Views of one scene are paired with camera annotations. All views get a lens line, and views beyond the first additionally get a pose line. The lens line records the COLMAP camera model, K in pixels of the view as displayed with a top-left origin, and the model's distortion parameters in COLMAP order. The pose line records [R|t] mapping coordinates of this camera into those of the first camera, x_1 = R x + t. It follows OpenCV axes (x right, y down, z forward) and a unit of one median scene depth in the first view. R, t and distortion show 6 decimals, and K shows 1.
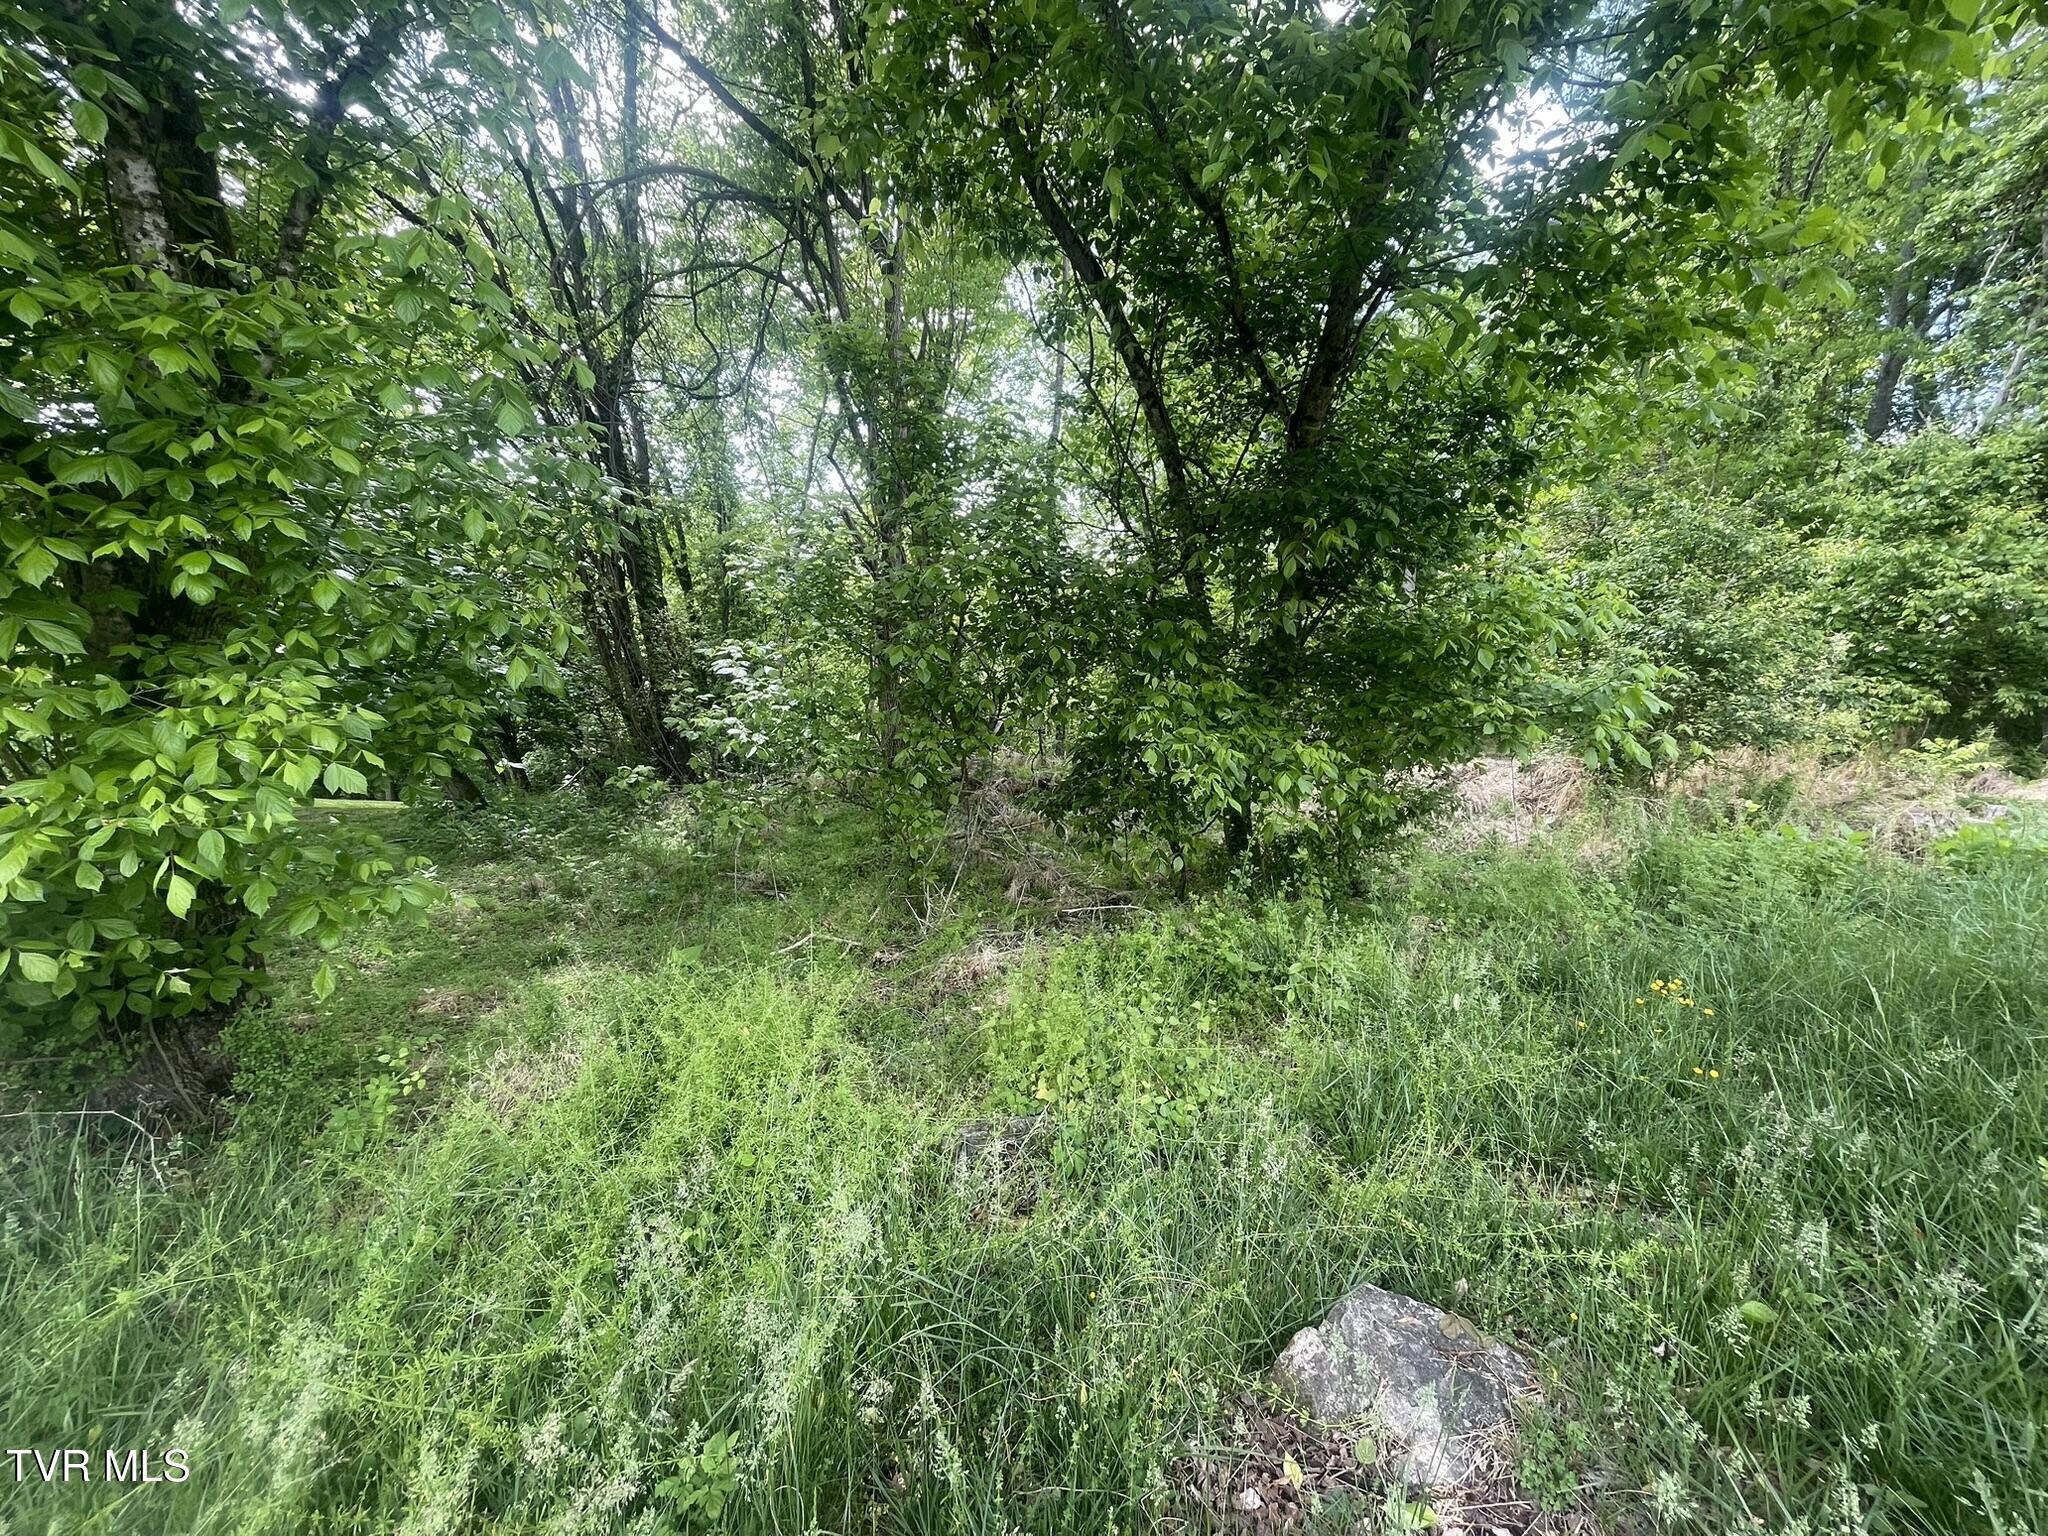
lens RADIAL K [[806.5, 0, 1024.0], [0, 806.5, 768.0], [0, 0, 1]] dist [-0.016433, -0.000155]
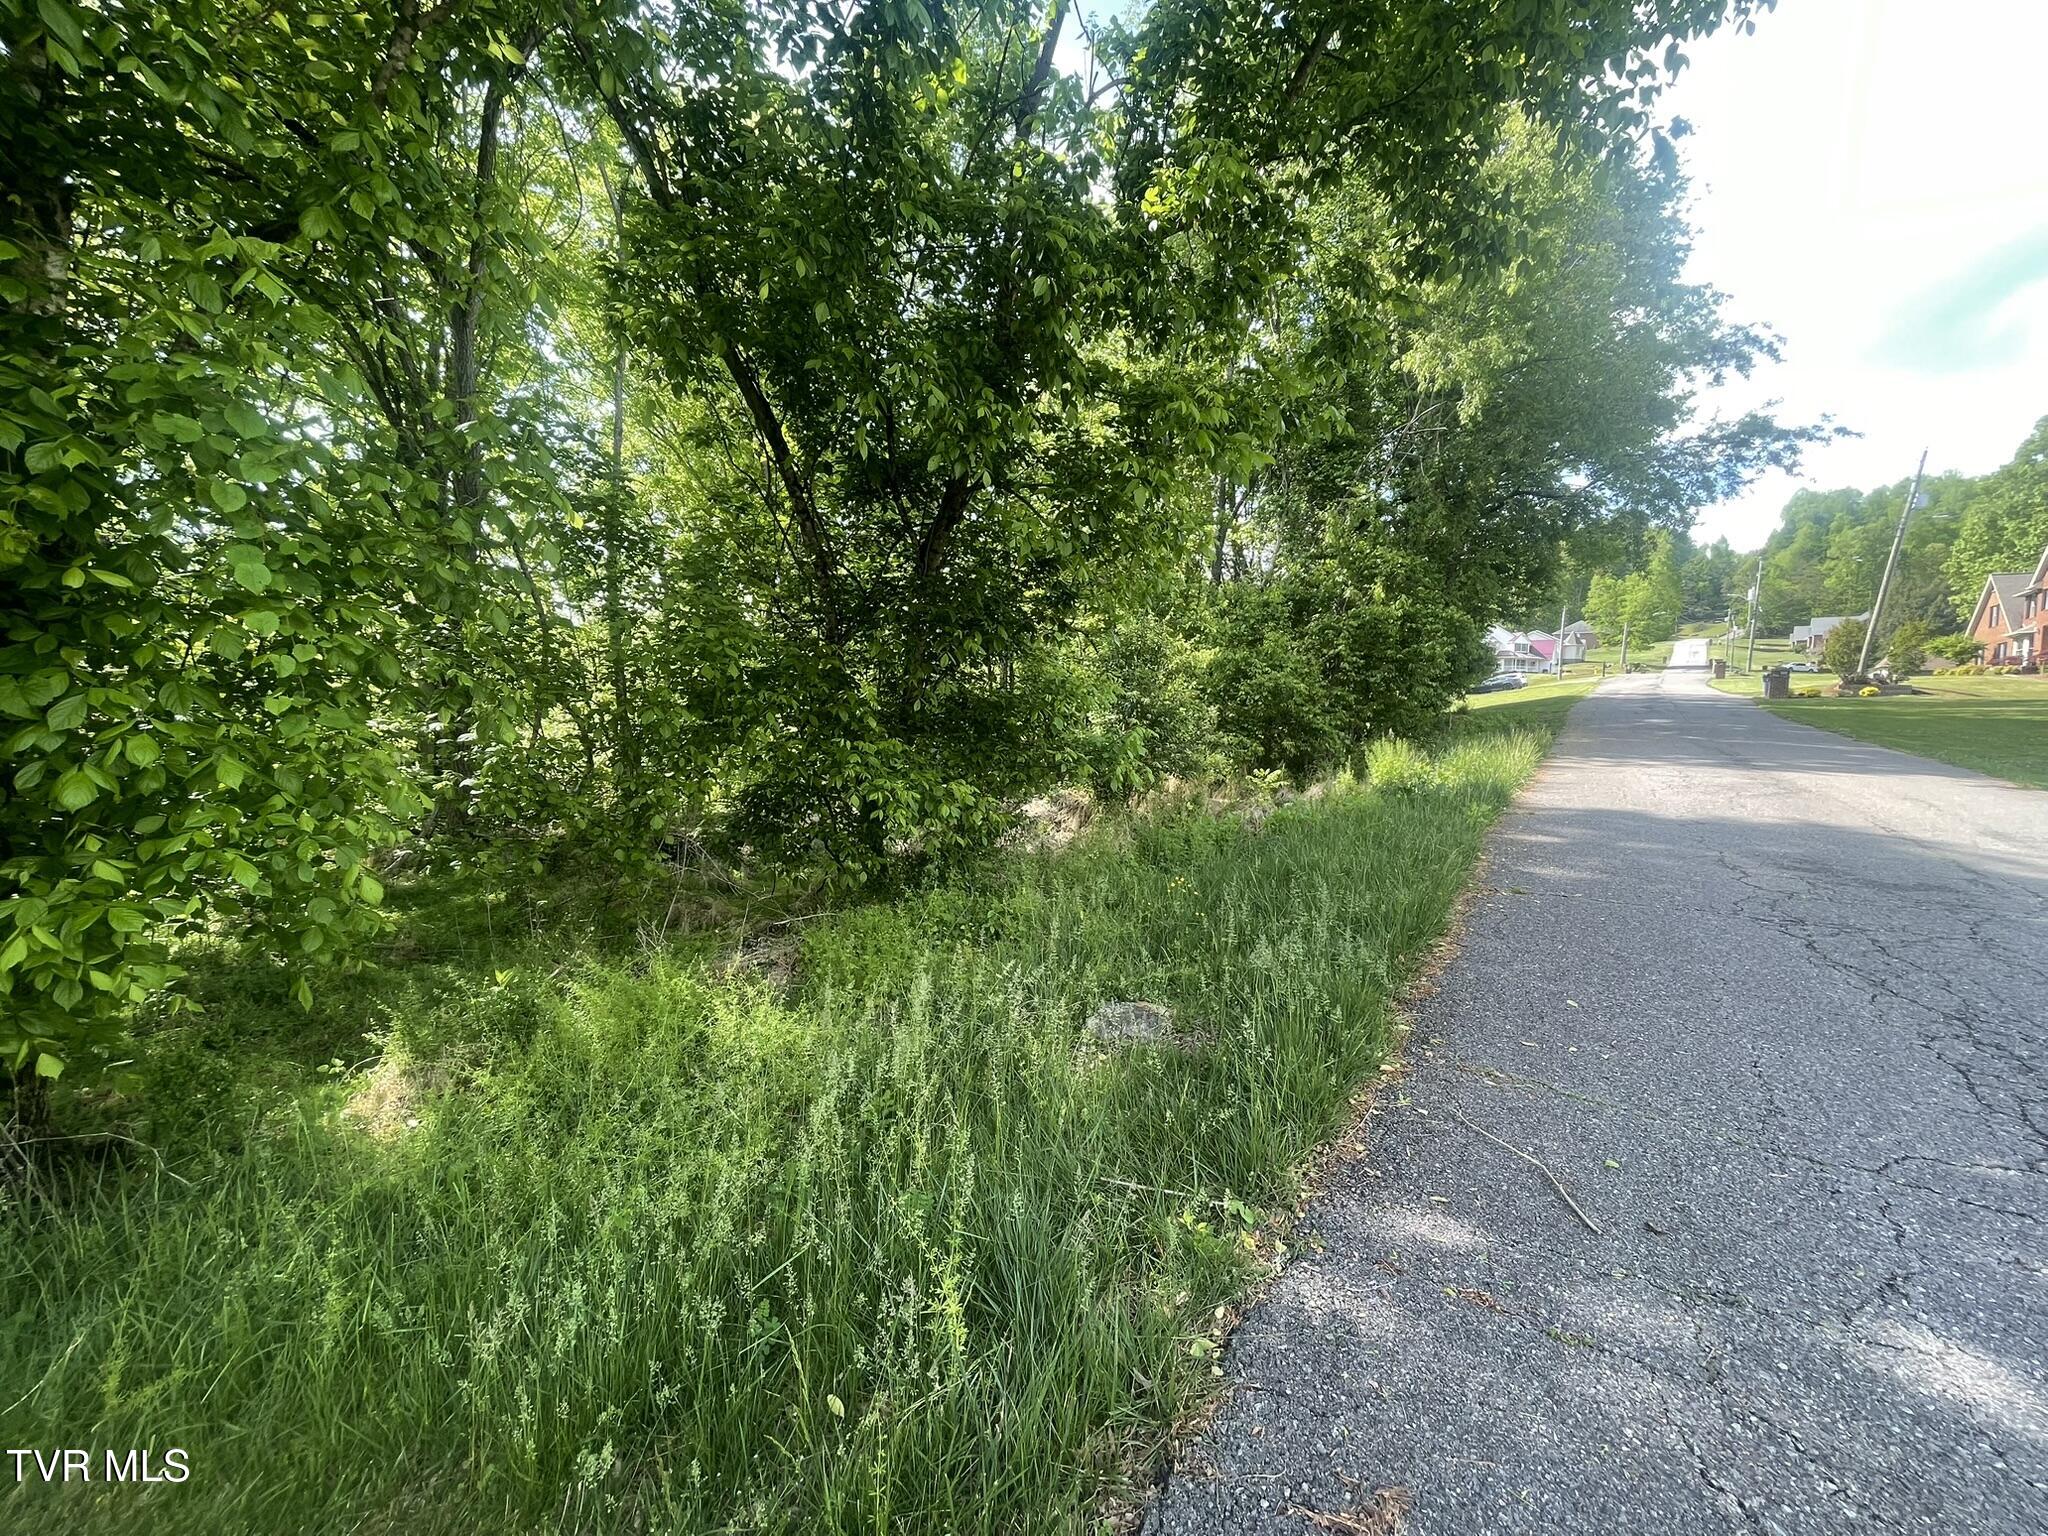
lens RADIAL K [[825.7, 0, 1024.0], [0, 825.7, 768.0], [0, 0, 1]] dist [0.000119, 0.000001]
pose [[0.834150, -0.022528, 0.551077, -0.250643], [0.056533, 0.997395, -0.044800, 0.012610], [-0.548632, 0.068524, 0.833251, -0.208502]]
